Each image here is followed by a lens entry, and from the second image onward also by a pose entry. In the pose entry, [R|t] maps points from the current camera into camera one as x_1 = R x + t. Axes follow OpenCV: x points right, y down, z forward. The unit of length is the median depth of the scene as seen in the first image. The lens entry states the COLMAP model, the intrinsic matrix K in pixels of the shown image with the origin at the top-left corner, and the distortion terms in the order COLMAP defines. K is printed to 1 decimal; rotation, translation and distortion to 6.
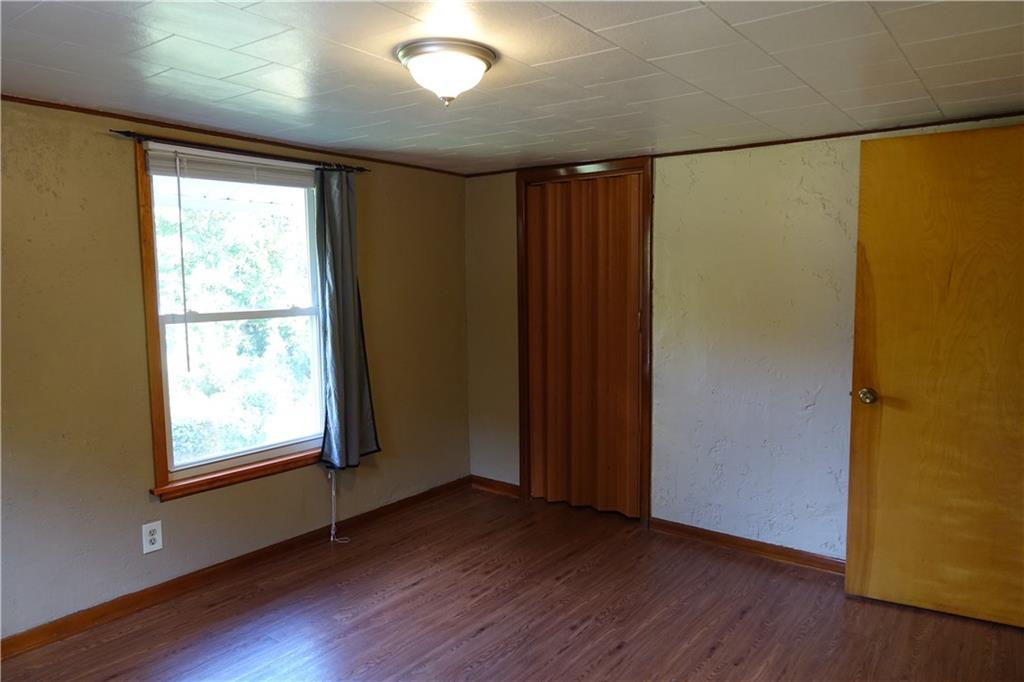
lens RADIAL K [[694.4, 0, 508.2], [0, 694.4, 337.3], [0, 0, 1]] dist [-0.011008, 0.000848]
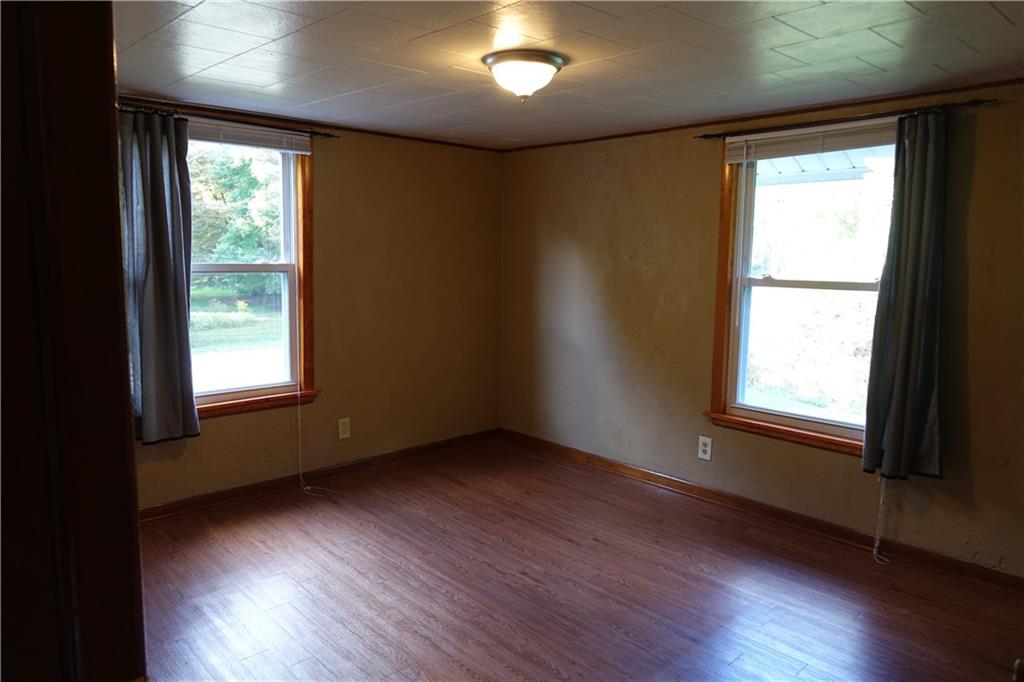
lens RADIAL K [[694.4, 0, 508.2], [0, 694.4, 337.3], [0, 0, 1]] dist [-0.011008, 0.000848]
pose [[-0.175460, 0.119643, -0.977189, 0.768675], [-0.099337, 0.985371, 0.138481, -0.056413], [0.979462, 0.121369, -0.161009, 0.801374]]
